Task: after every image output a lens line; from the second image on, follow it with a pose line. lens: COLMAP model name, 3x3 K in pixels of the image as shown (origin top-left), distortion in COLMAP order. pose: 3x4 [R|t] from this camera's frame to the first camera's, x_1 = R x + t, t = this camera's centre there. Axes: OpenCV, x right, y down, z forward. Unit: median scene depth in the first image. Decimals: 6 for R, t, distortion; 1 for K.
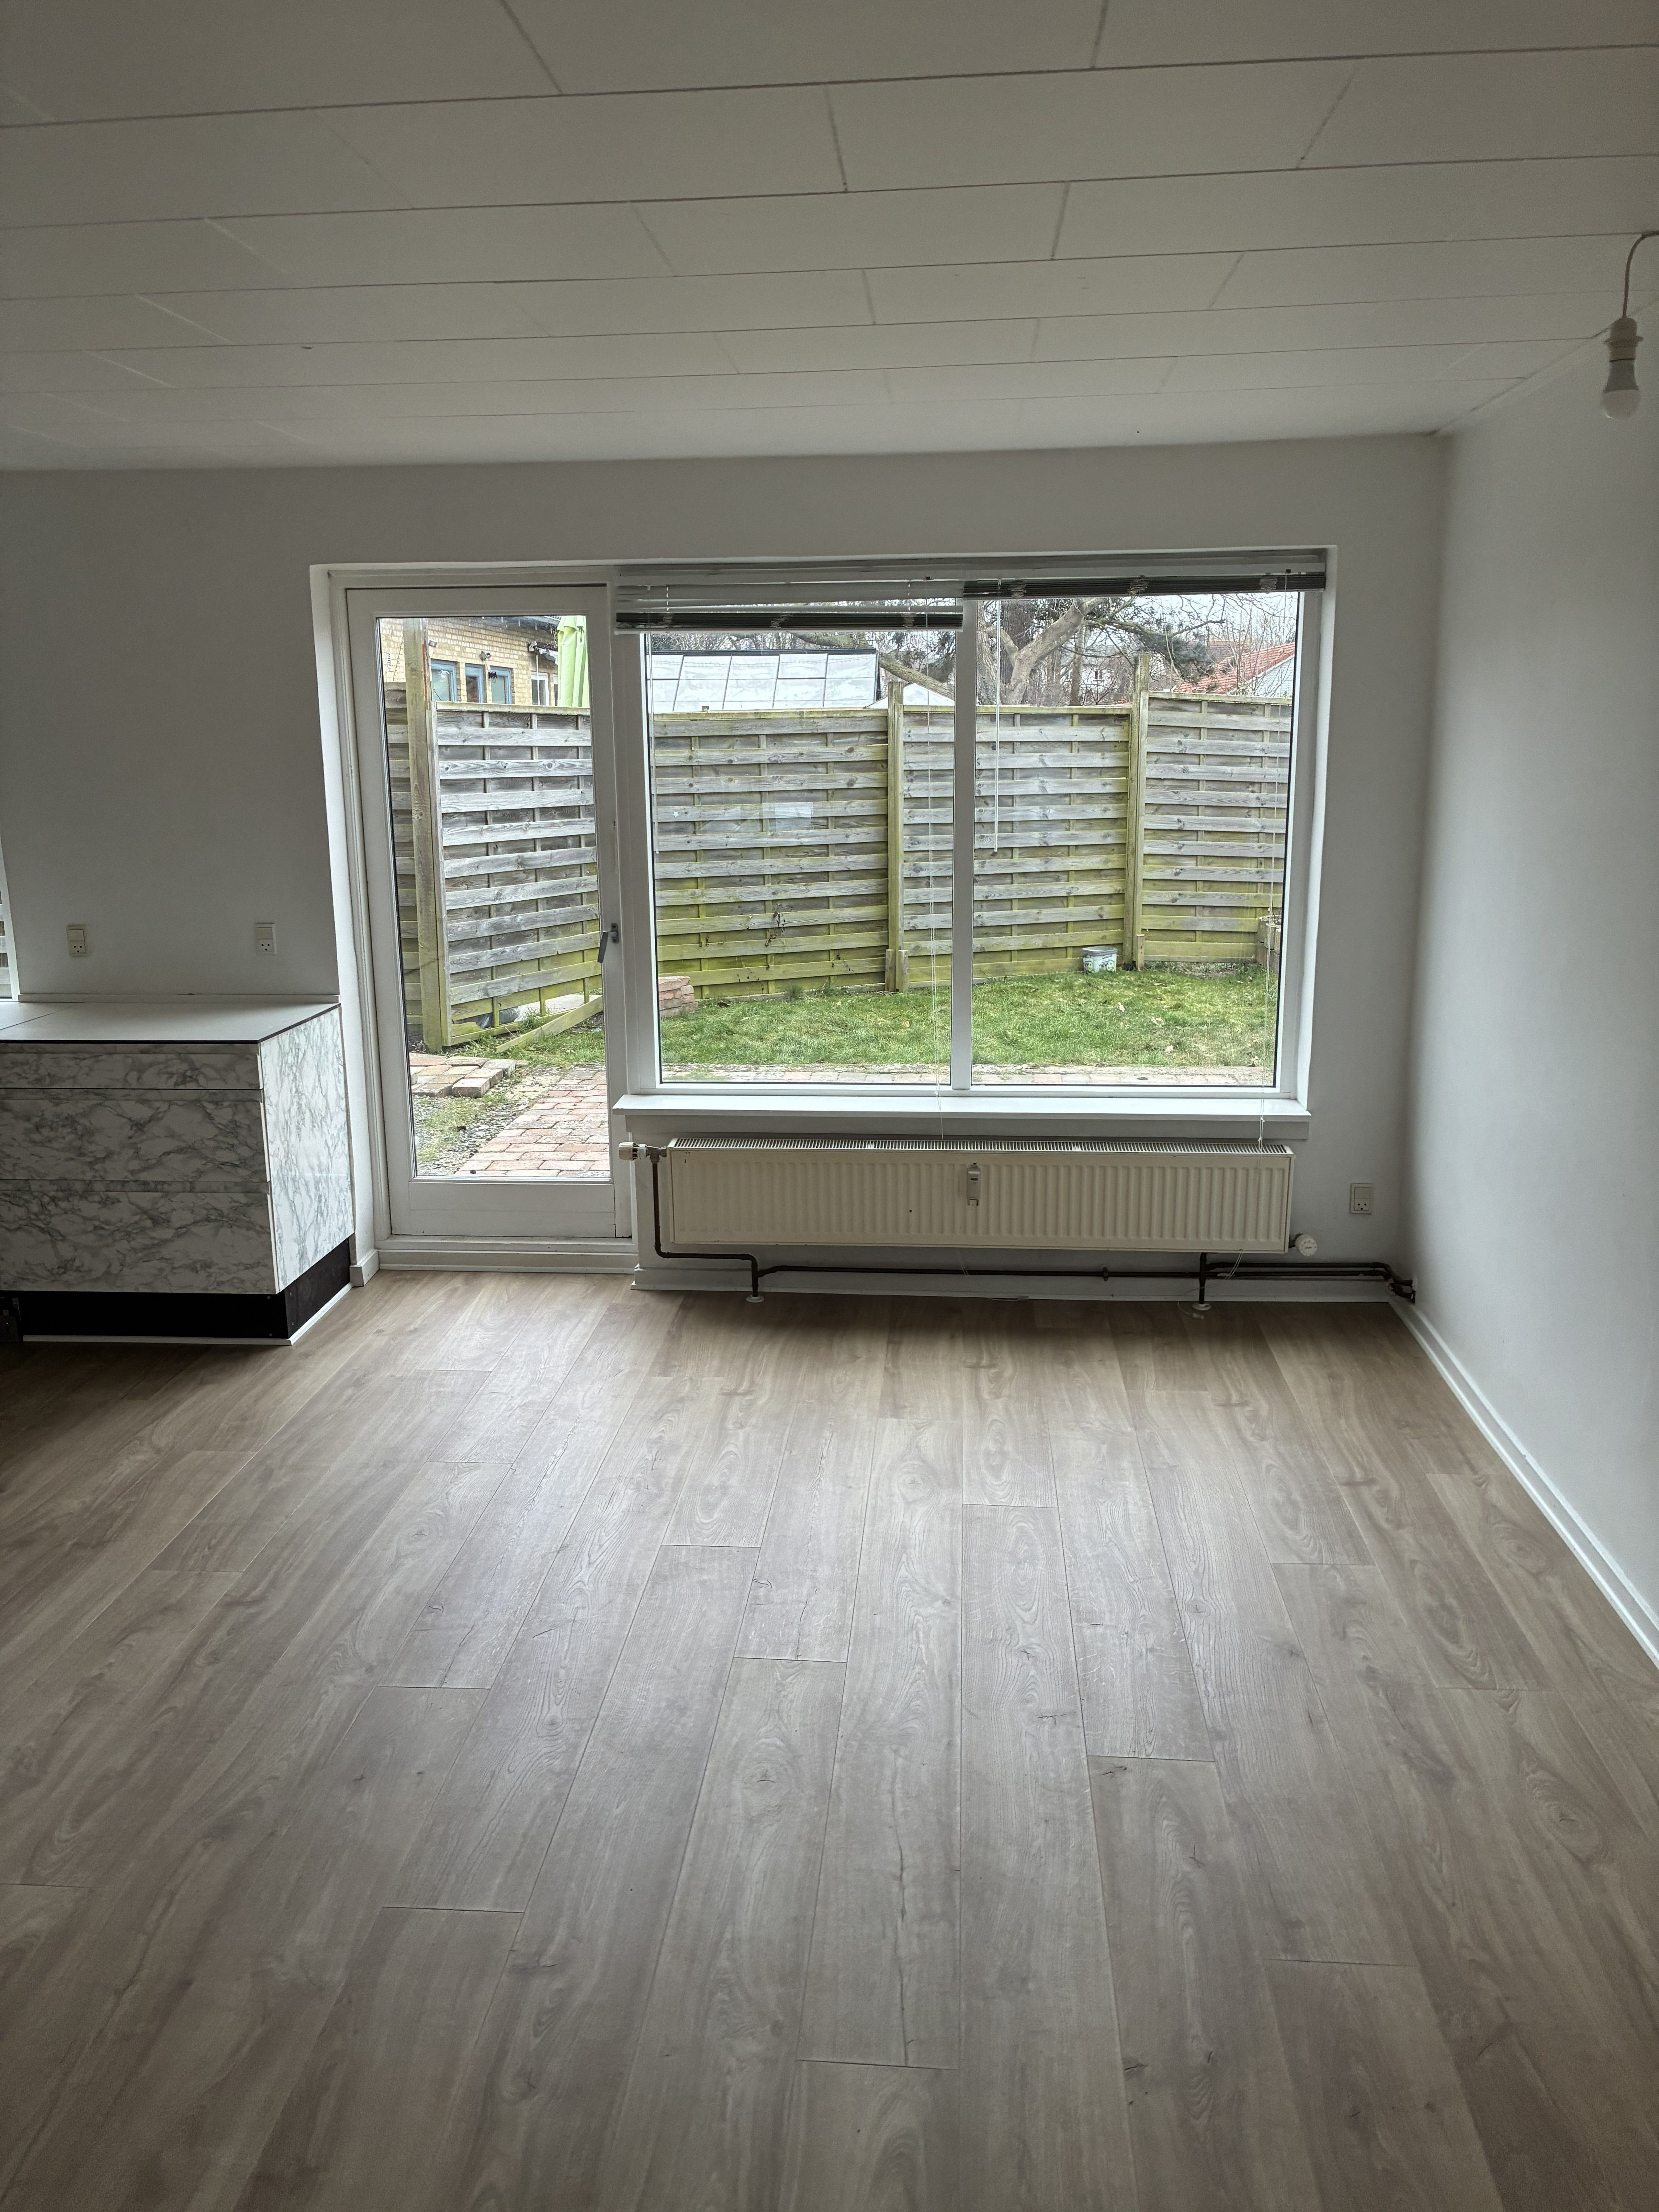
lens RADIAL K [[1662.8, 0, 824.3], [0, 1662.8, 1095.3], [0, 0, 1]] dist [0.032565, -0.045349]
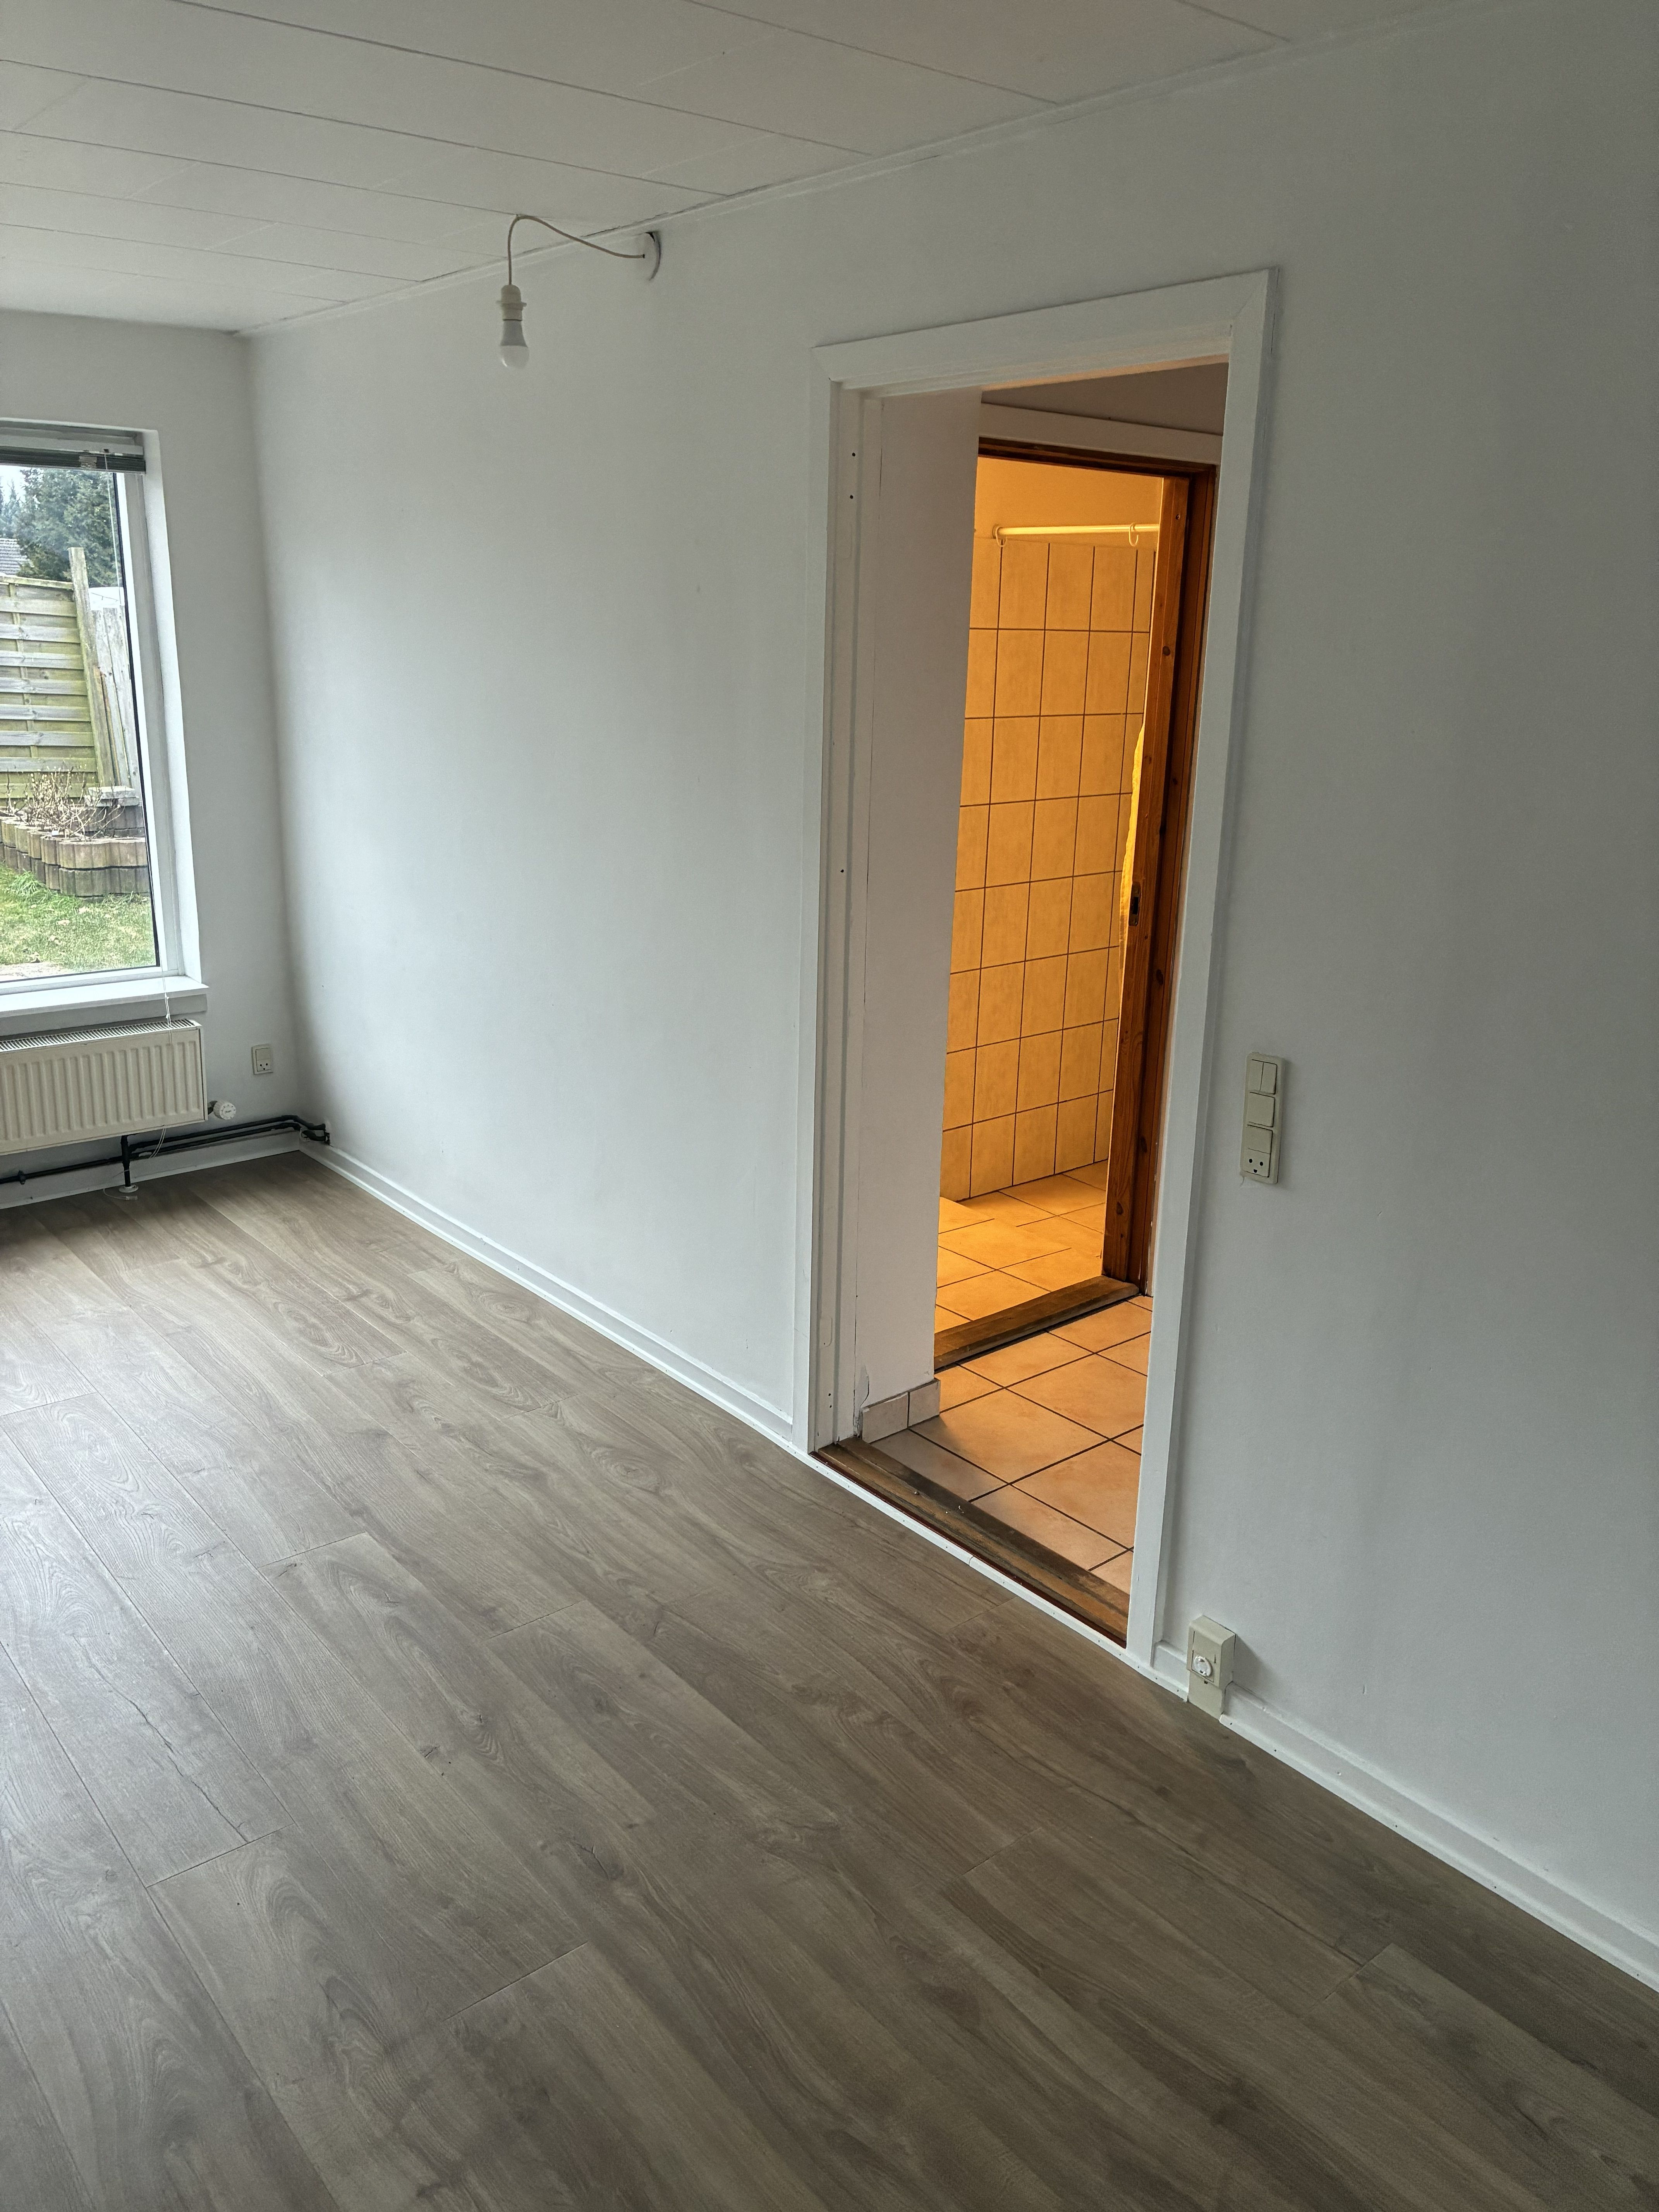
lens RADIAL K [[1662.8, 0, 830.4], [0, 1662.8, 1101.0], [0, 0, 1]] dist [0.032565, -0.045349]
pose [[0.709728, -0.166975, 0.684402, -0.183261], [0.119478, 0.985961, 0.116648, 0.007652], [-0.694271, -0.001017, 0.719713, -0.031900]]
